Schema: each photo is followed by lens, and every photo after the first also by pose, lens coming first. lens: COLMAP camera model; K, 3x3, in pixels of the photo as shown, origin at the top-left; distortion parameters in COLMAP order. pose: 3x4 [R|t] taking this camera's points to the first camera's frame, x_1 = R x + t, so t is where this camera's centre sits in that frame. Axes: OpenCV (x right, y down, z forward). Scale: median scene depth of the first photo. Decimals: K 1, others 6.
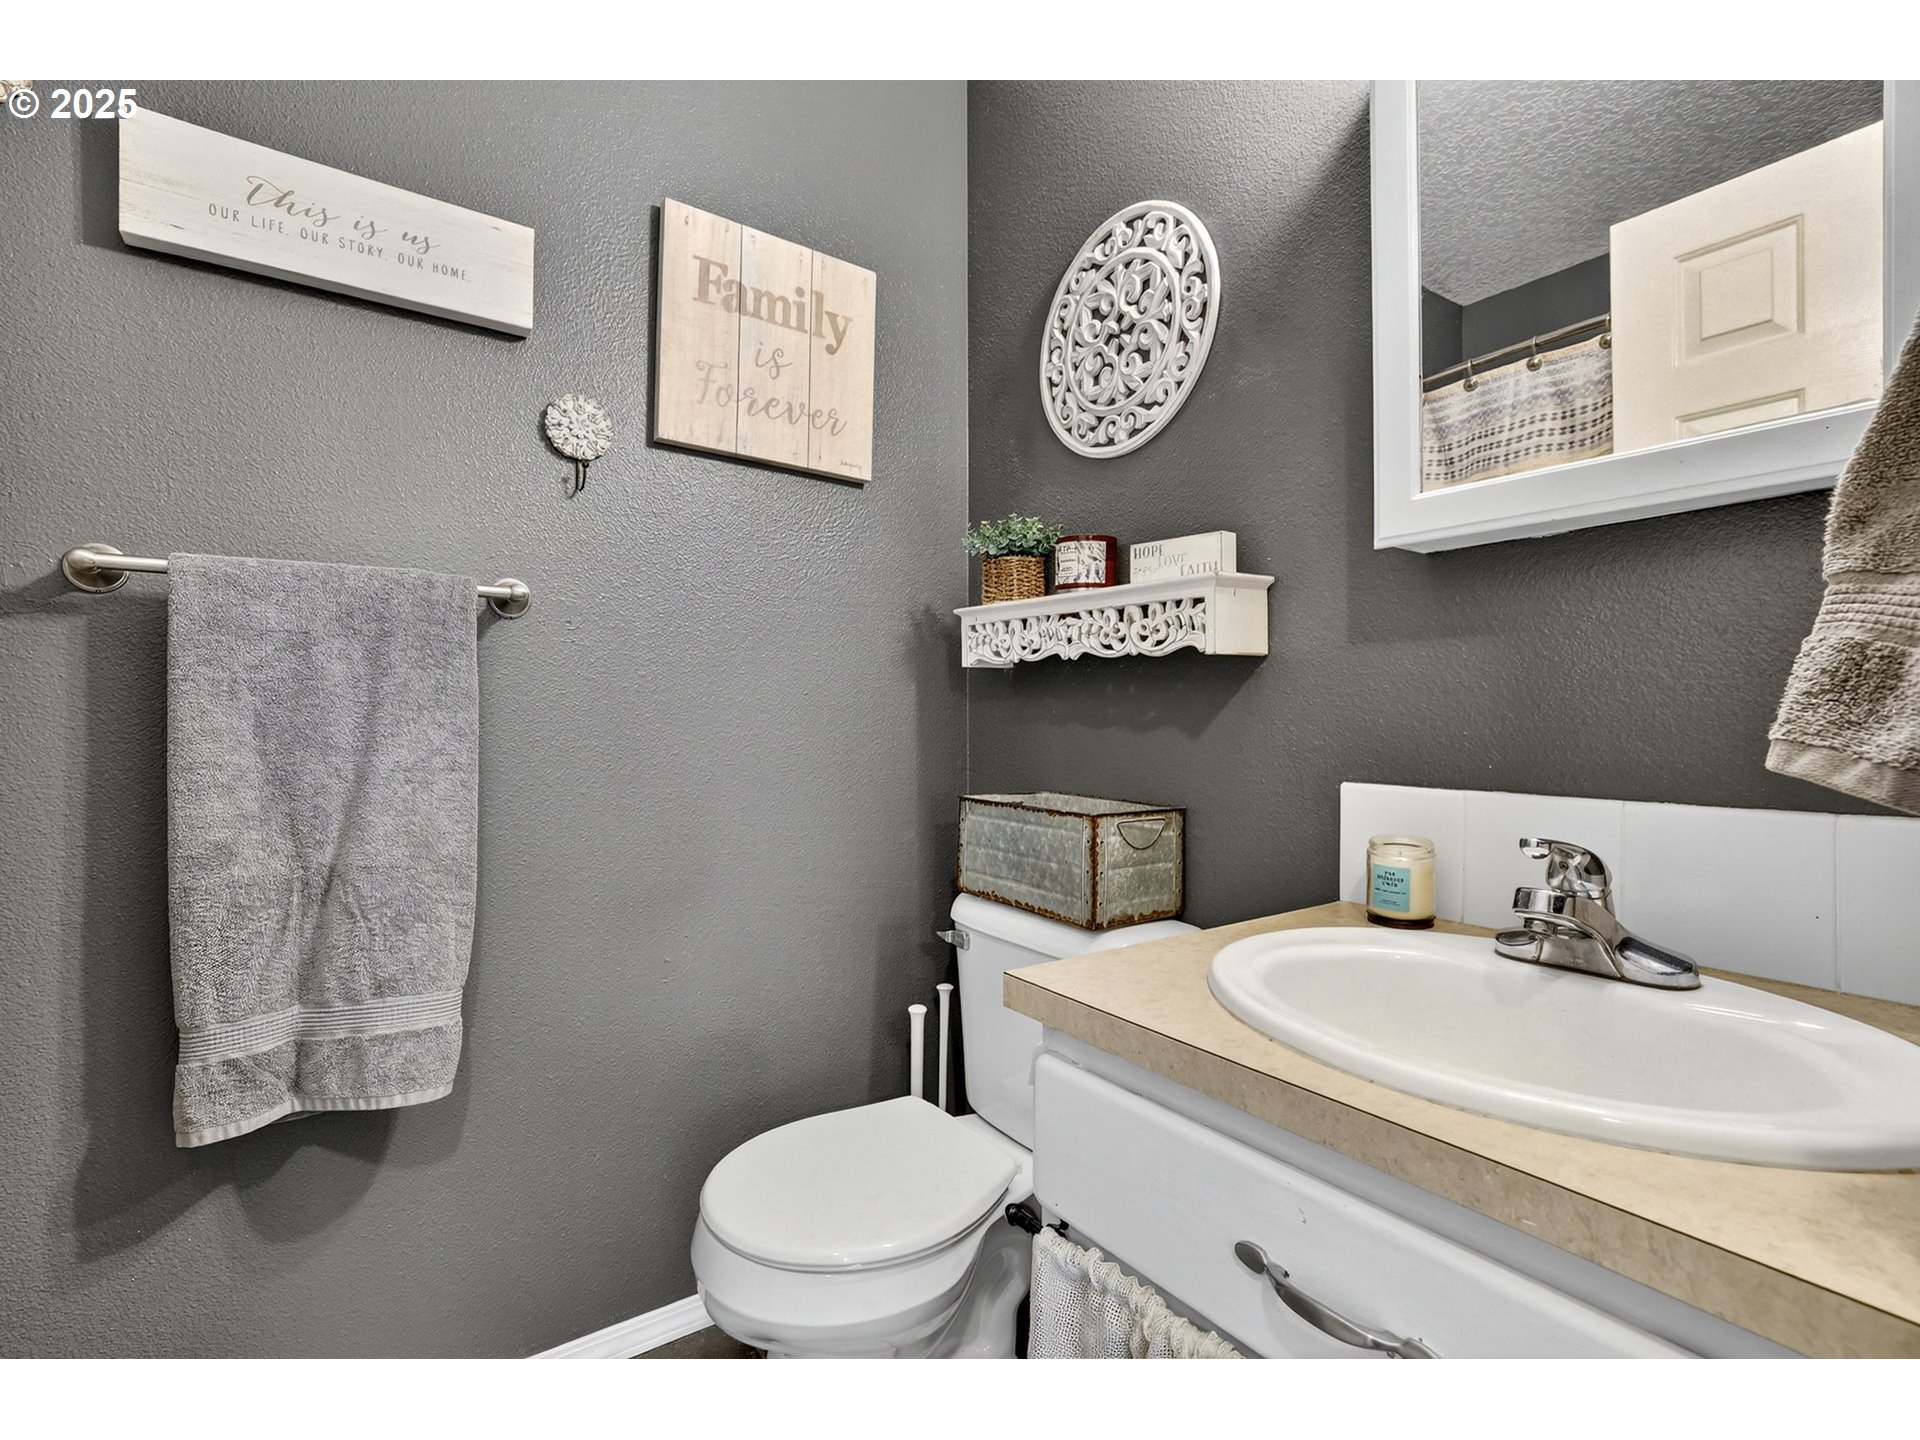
lens RADIAL K [[874.8, 0, 960.0], [0, 874.8, 720.2], [0, 0, 1]] dist [-0.008714, 0.004977]
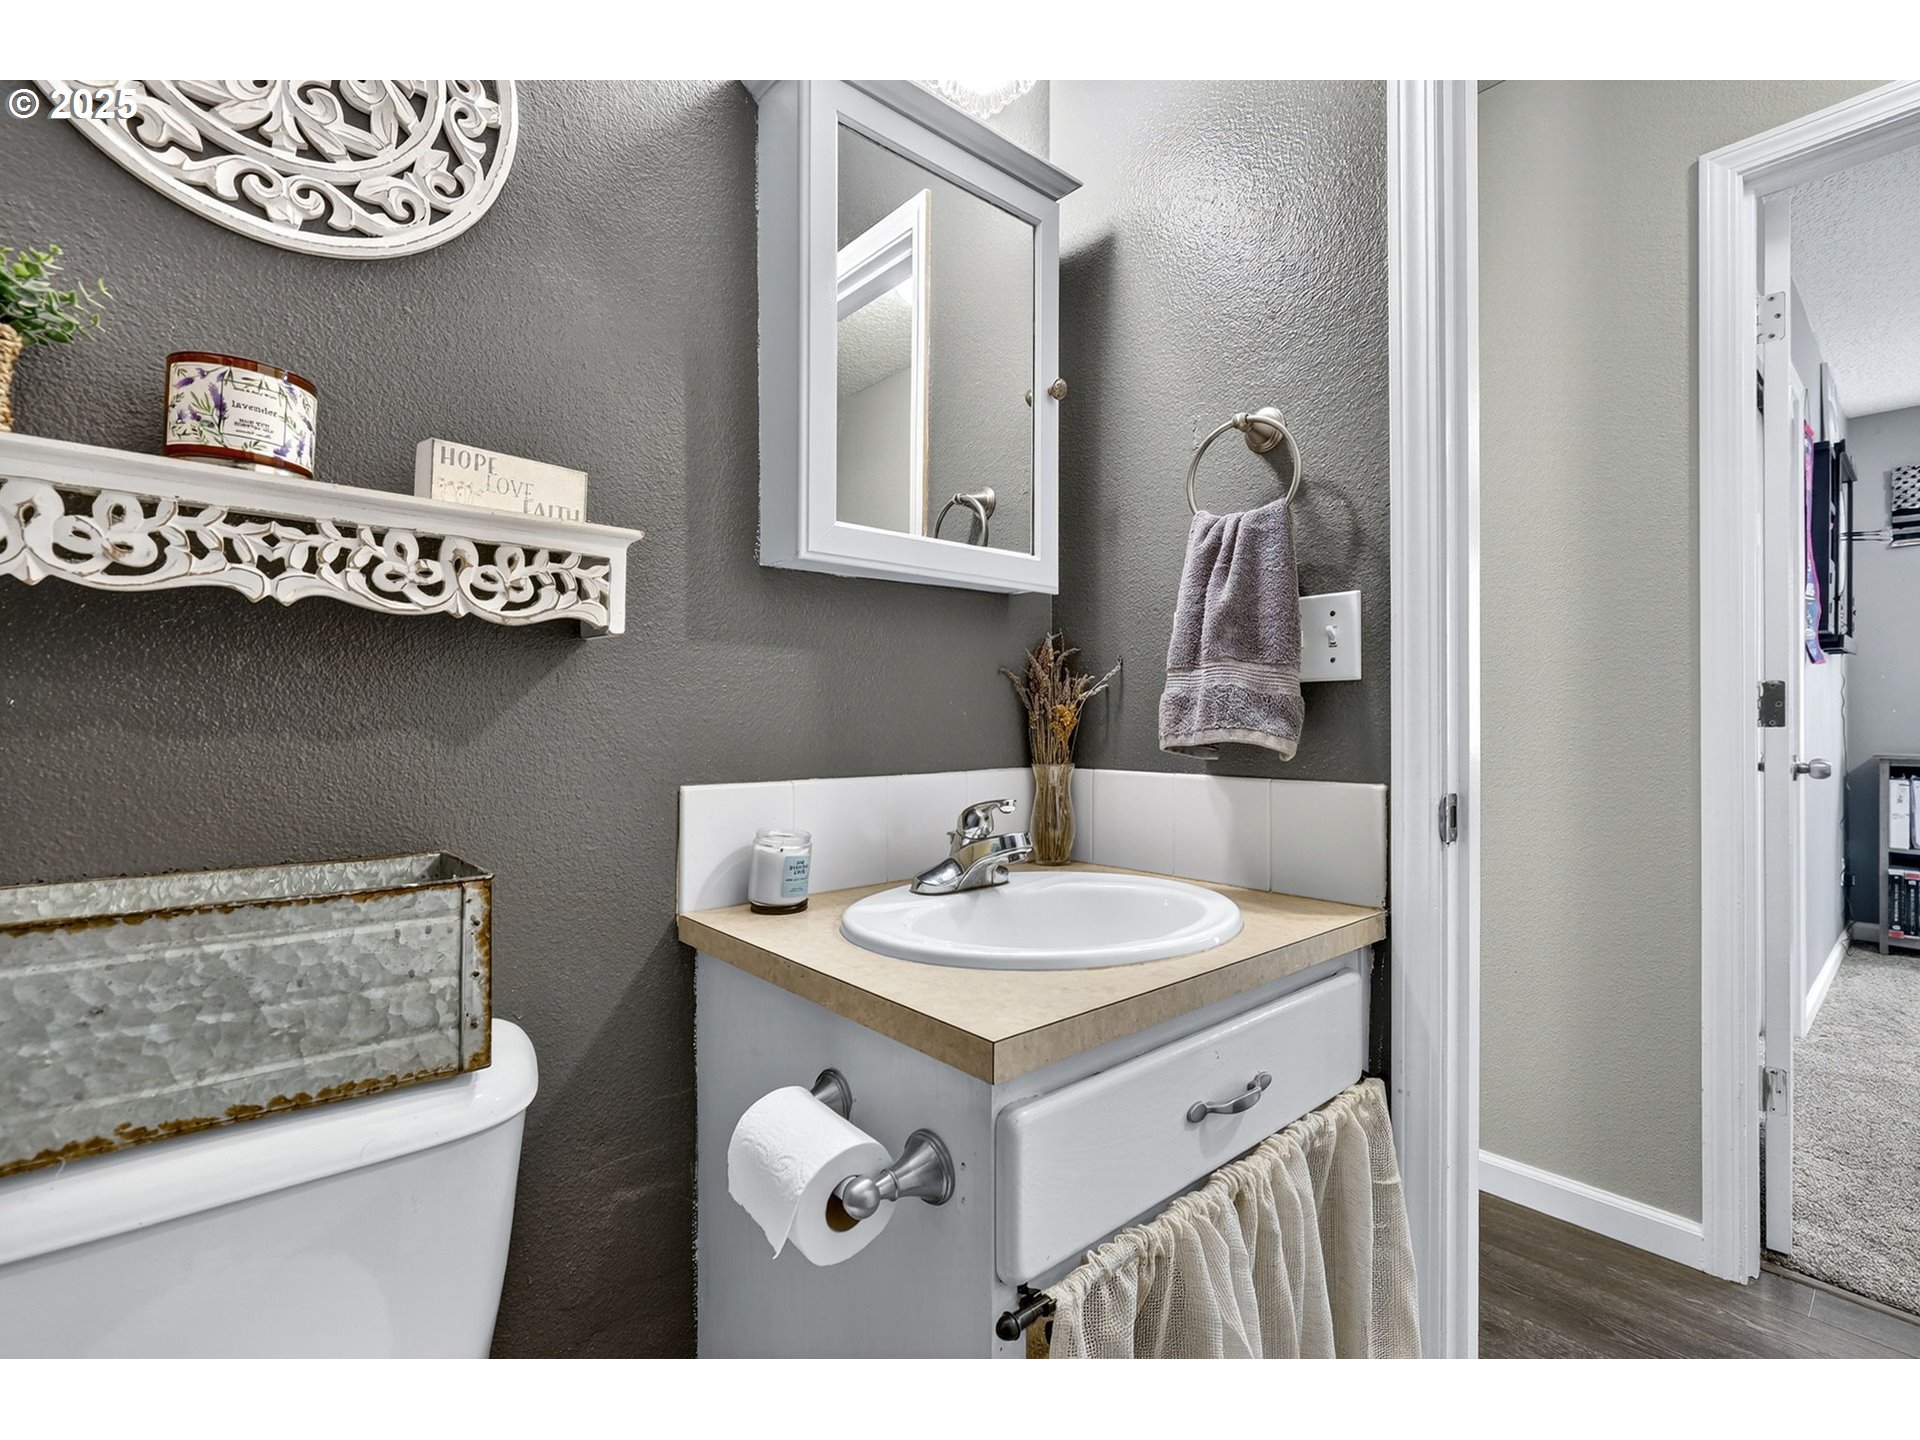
lens RADIAL K [[874.8, 0, 967.2], [0, 874.8, 710.2], [0, 0, 1]] dist [-0.008714, 0.004977]
pose [[-0.097956, 0.005257, 0.995177, -0.478839], [-0.001700, 0.999984, -0.005450, -0.004887], [-0.995189, -0.002226, -0.097945, 0.716466]]
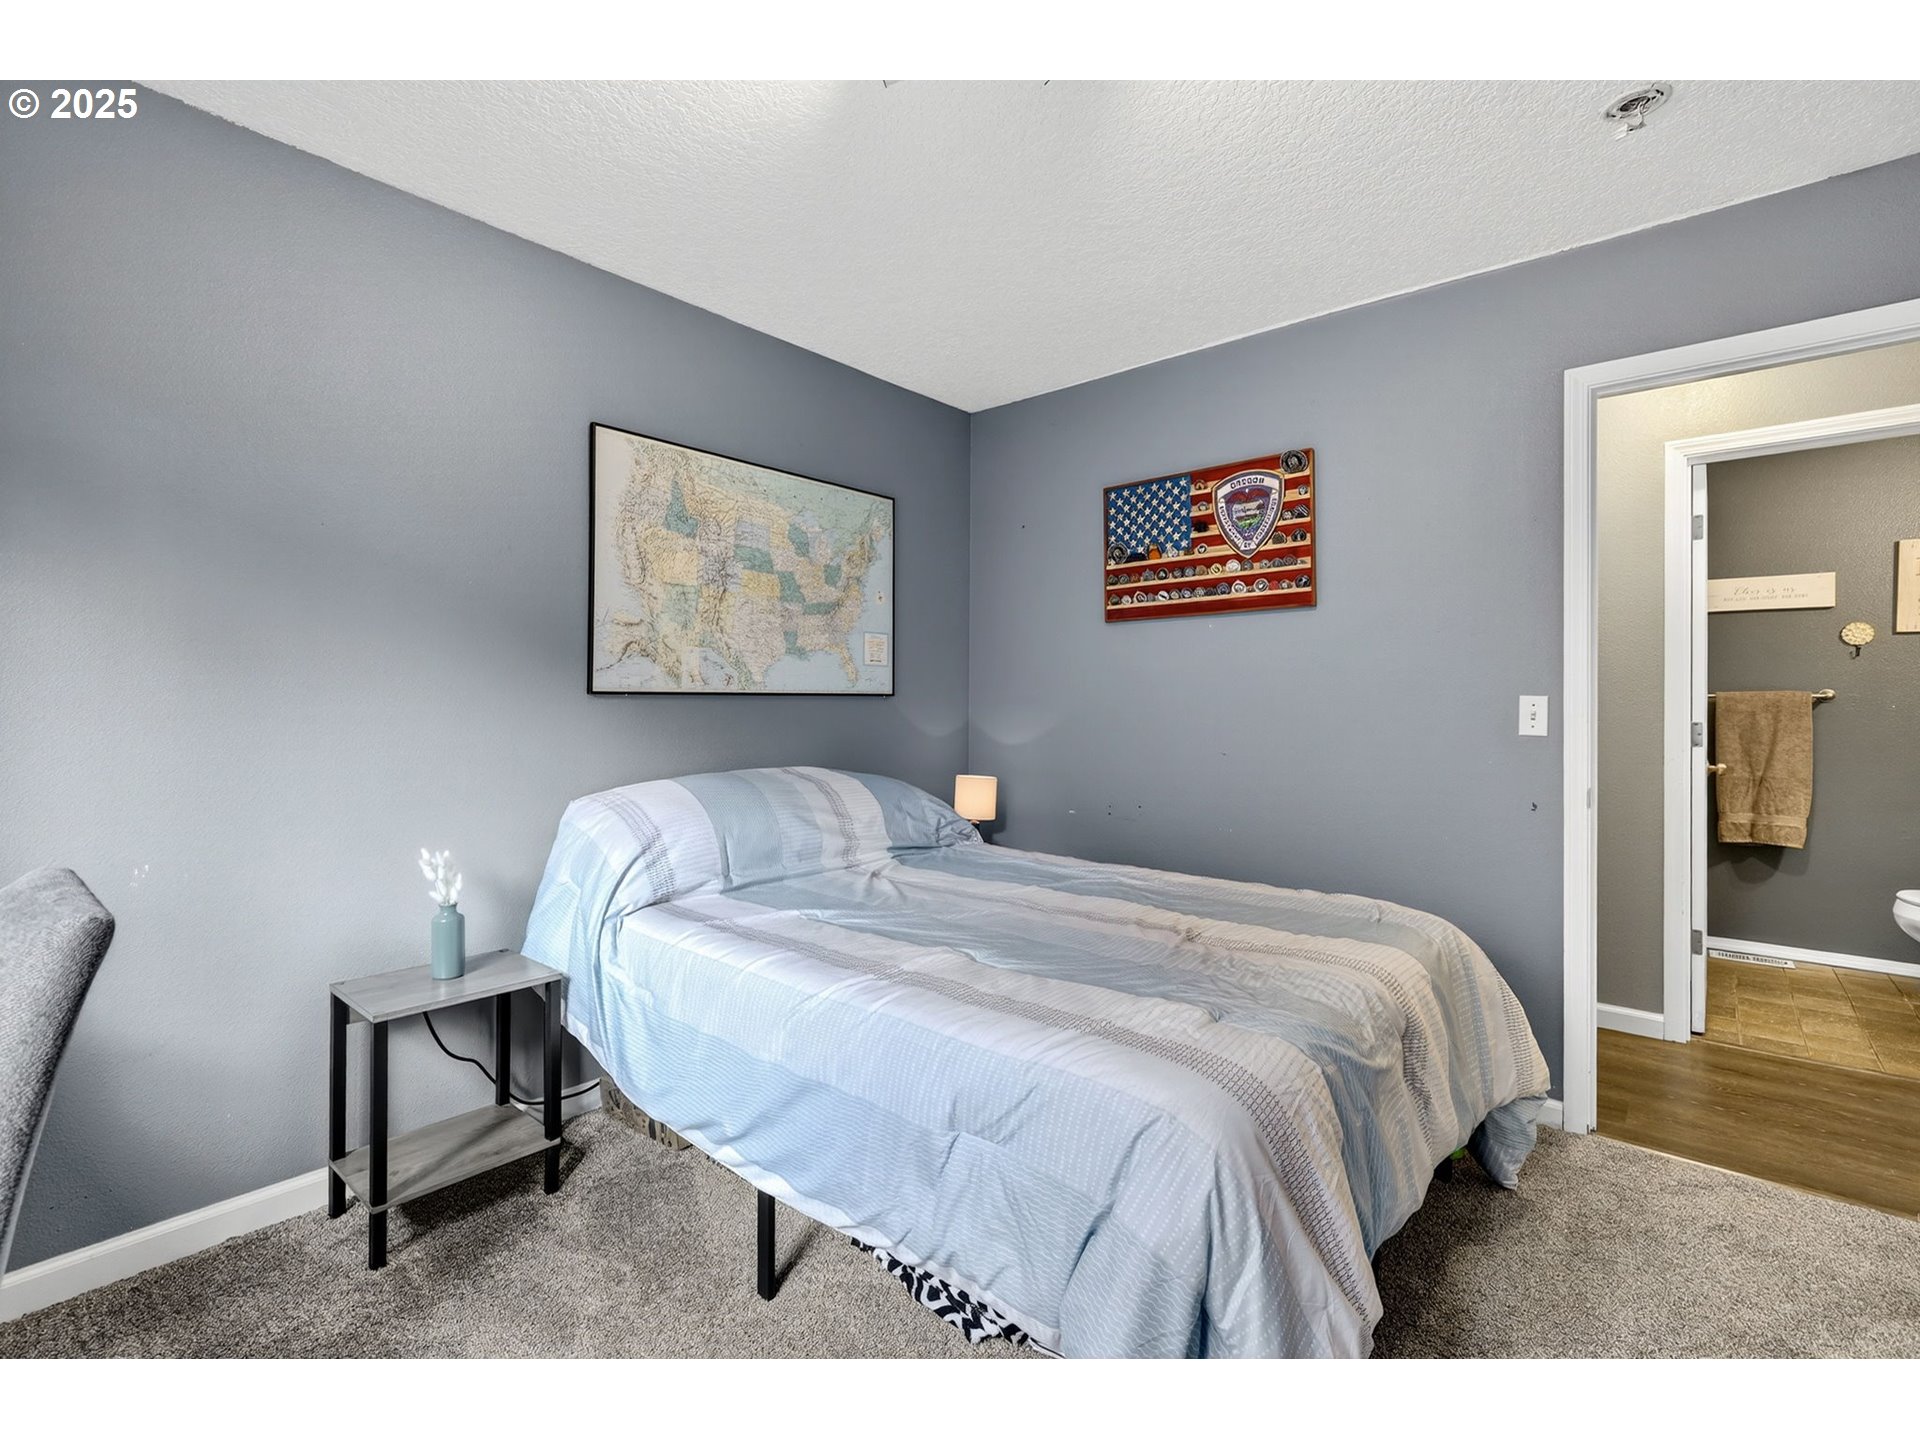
lens RADIAL K [[874.8, 0, 950.5], [0, 874.8, 716.0], [0, 0, 1]] dist [-0.008714, 0.004977]
pose [[0.243475, -0.003144, -0.969902, 1.092914], [-0.000198, 0.999995, -0.003292, -0.038429], [0.969907, 0.000994, 0.243473, -1.747985]]
